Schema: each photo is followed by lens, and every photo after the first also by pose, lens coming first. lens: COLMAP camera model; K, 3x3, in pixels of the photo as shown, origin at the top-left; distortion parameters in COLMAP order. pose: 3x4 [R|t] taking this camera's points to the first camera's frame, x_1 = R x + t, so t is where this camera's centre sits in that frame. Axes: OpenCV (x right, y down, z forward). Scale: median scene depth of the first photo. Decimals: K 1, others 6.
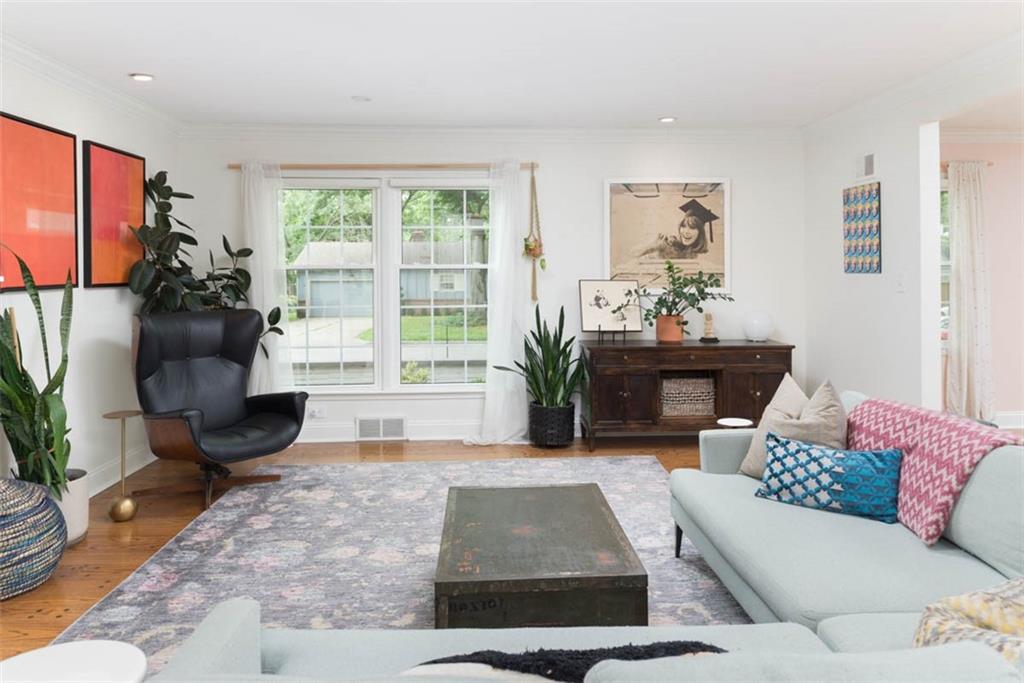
lens RADIAL K [[693.6, 0, 525.7], [0, 693.6, 279.1], [0, 0, 1]] dist [0.004090, -0.008080]
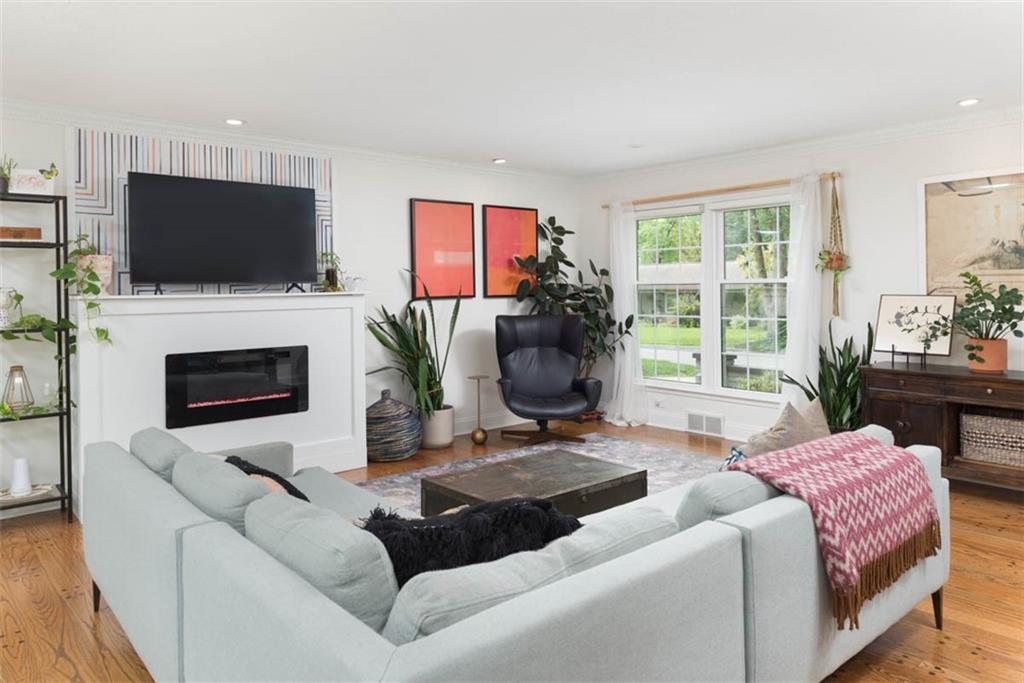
lens RADIAL K [[704.4, 0, 530.6], [0, 704.4, 291.7], [0, 0, 1]] dist [0.003591, -0.003543]
pose [[0.620857, 0.004218, -0.783913, 0.533588], [-0.000488, 0.999987, 0.004994, -0.007165], [0.783924, -0.002718, 0.620851, 0.063130]]
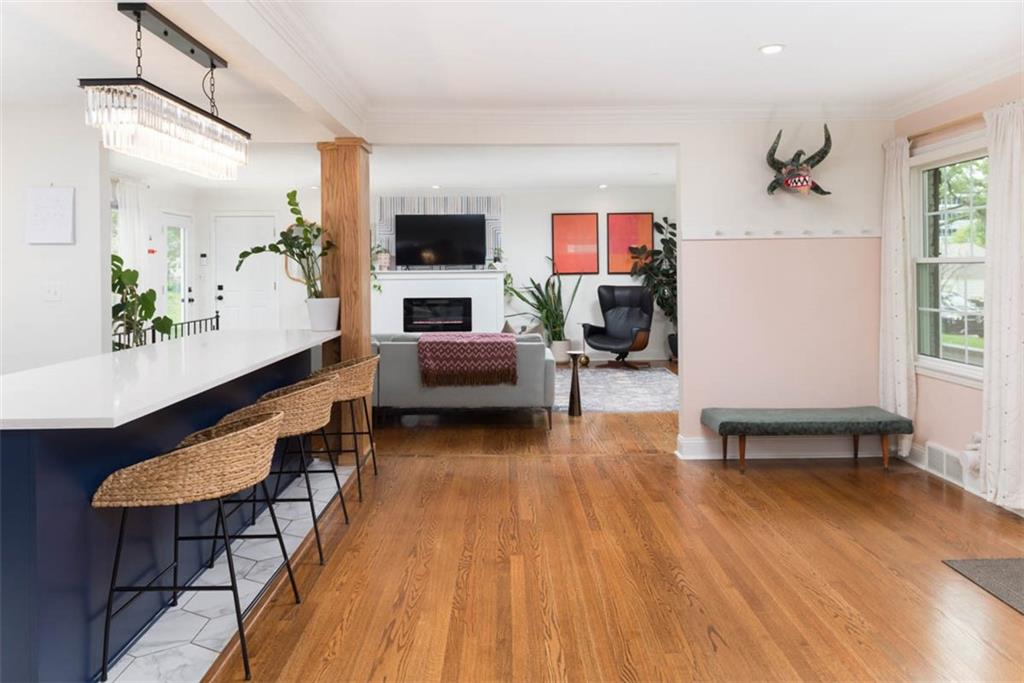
lens RADIAL K [[693.6, 0, 525.7], [0, 693.6, 279.1], [0, 0, 1]] dist [0.004090, -0.008080]
pose [[-0.033620, 0.023562, -0.999157, 1.388483], [-0.002057, 0.999718, 0.023644, -0.020761], [0.999433, 0.002850, -0.033562, 0.611164]]
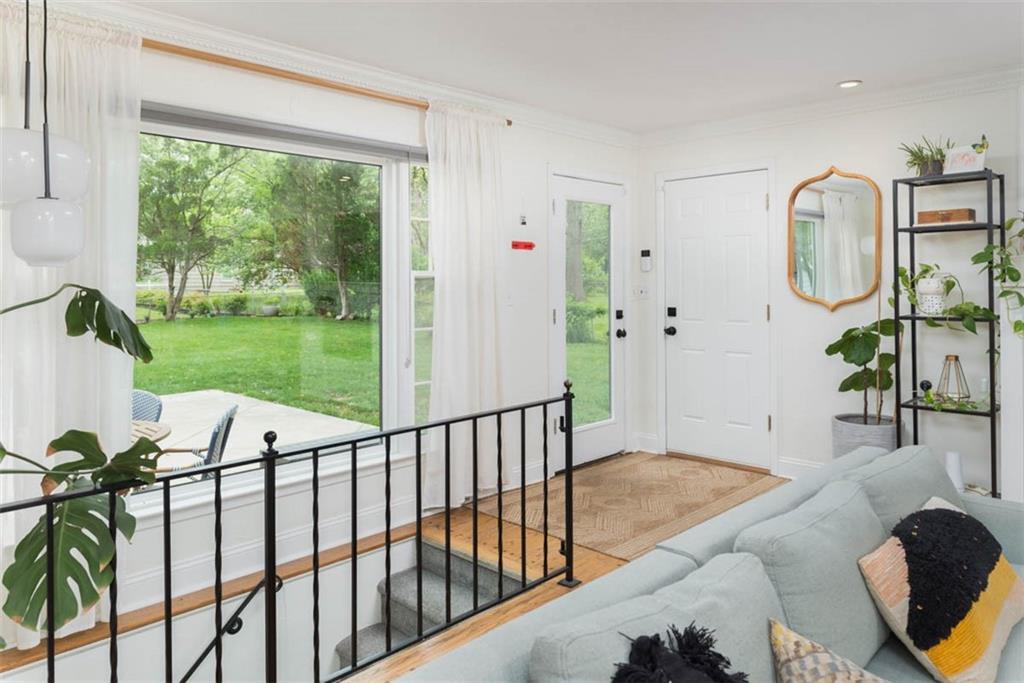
lens RADIAL K [[693.6, 0, 525.7], [0, 693.6, 279.1], [0, 0, 1]] dist [0.004090, -0.008080]
pose [[-0.739893, 0.014351, -0.672571, 0.399612], [0.008911, 0.999894, 0.011533, -0.013419], [0.672665, 0.002540, -0.739942, 0.334281]]
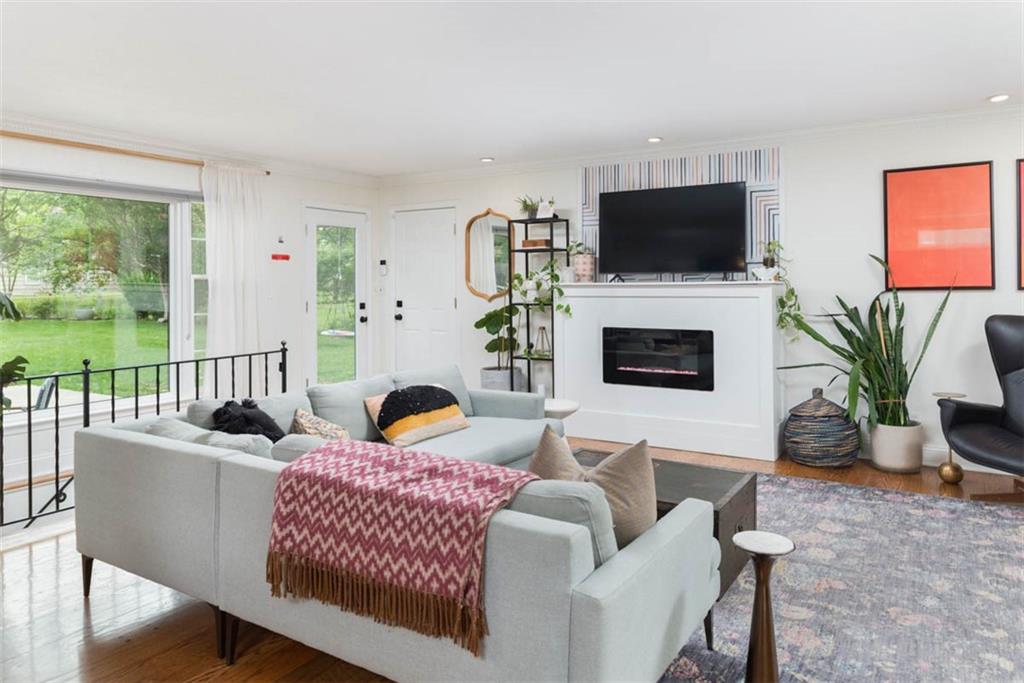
lens RADIAL K [[693.6, 0, 525.7], [0, 693.6, 279.1], [0, 0, 1]] dist [0.004090, -0.008080]
pose [[-0.580115, 0.009562, -0.814479, 0.579280], [0.004755, 0.999954, 0.008353, -0.014308], [0.814521, 0.000973, -0.580133, 0.770078]]
